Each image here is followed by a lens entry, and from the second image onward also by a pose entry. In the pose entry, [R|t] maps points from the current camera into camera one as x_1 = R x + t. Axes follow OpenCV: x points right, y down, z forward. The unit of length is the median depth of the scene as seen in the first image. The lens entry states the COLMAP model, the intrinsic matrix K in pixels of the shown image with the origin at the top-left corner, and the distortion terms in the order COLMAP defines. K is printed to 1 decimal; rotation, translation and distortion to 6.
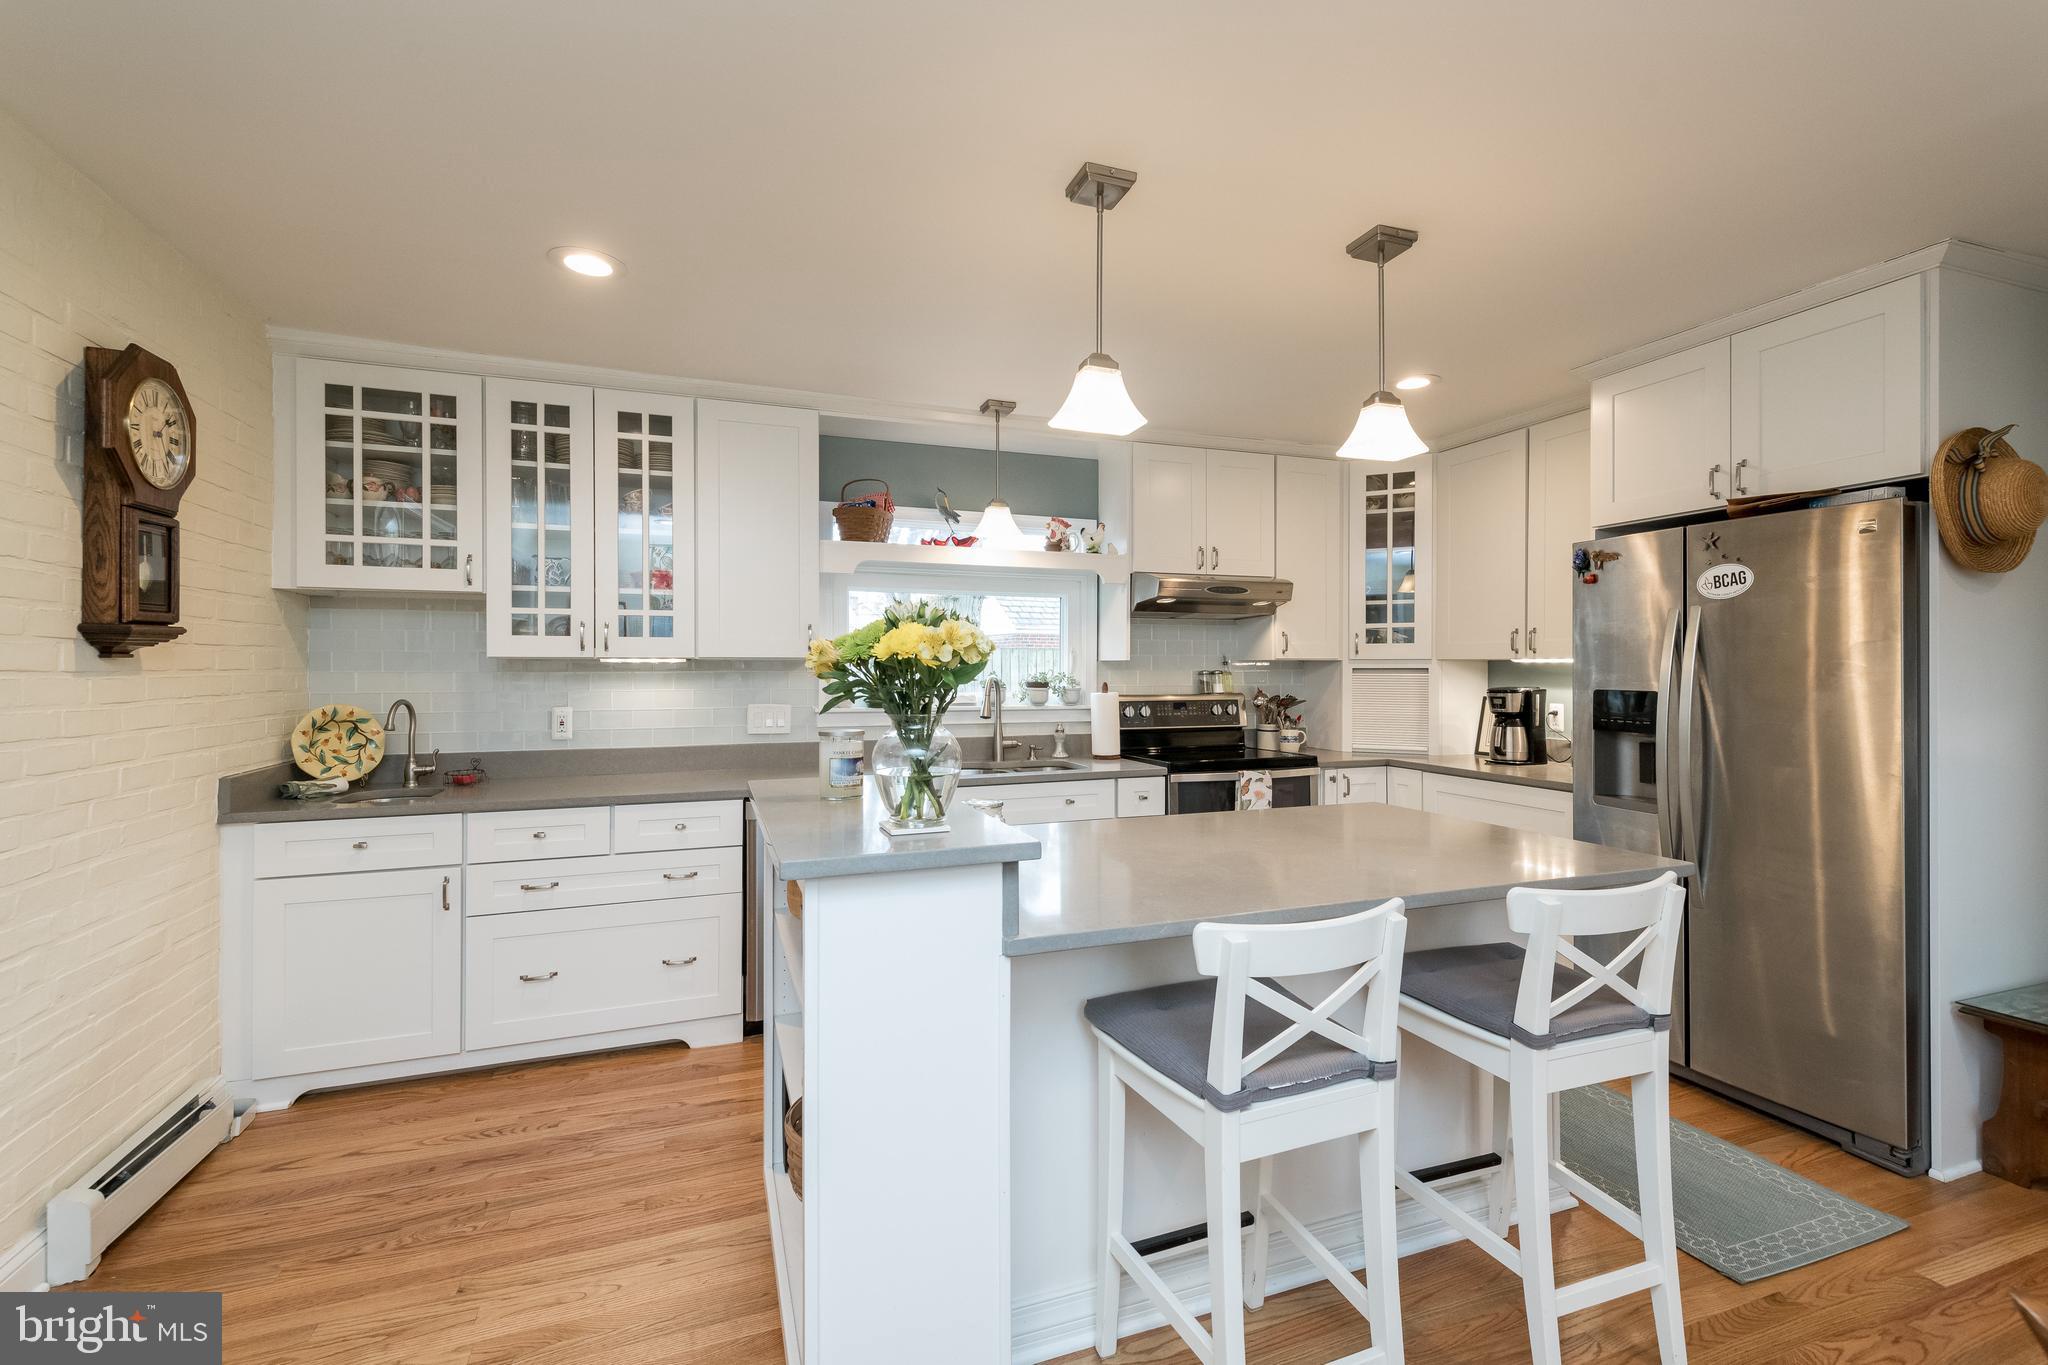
lens RADIAL K [[903.7, 0, 1026.3], [0, 903.7, 673.8], [0, 0, 1]] dist [0.019953, -0.000303]
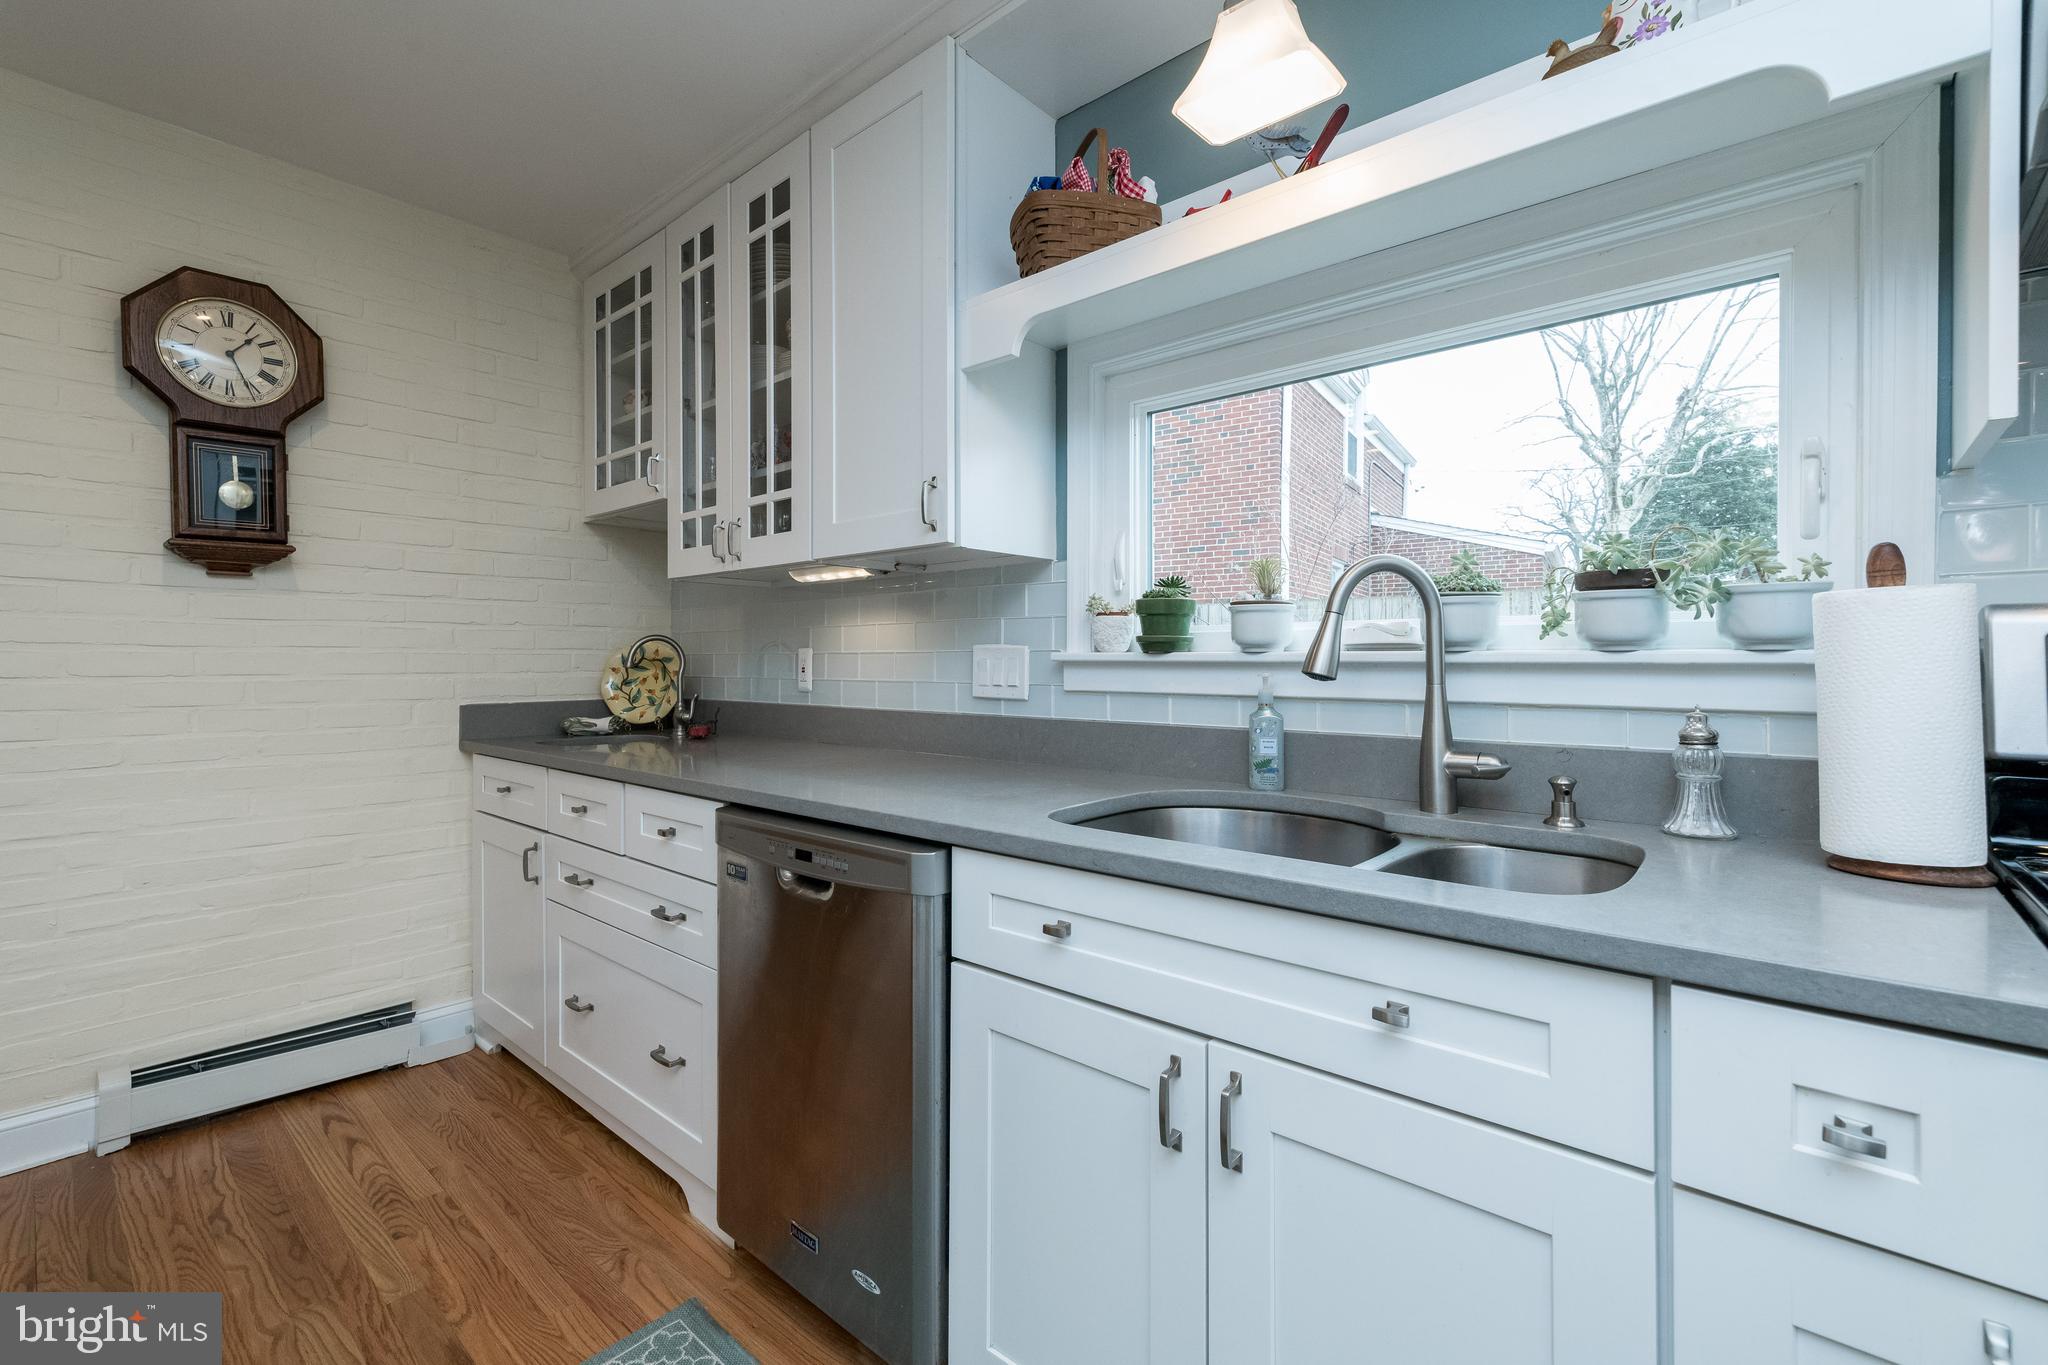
lens RADIAL K [[887.2, 0, 1026.2], [0, 887.2, 664.0], [0, 0, 1]] dist [0.012520, -0.000303]
pose [[0.469567, 0.002712, -0.882893, 0.253580], [-0.007289, 0.999973, -0.000805, 0.056698], [0.882867, 0.006813, 0.469574, 0.952162]]
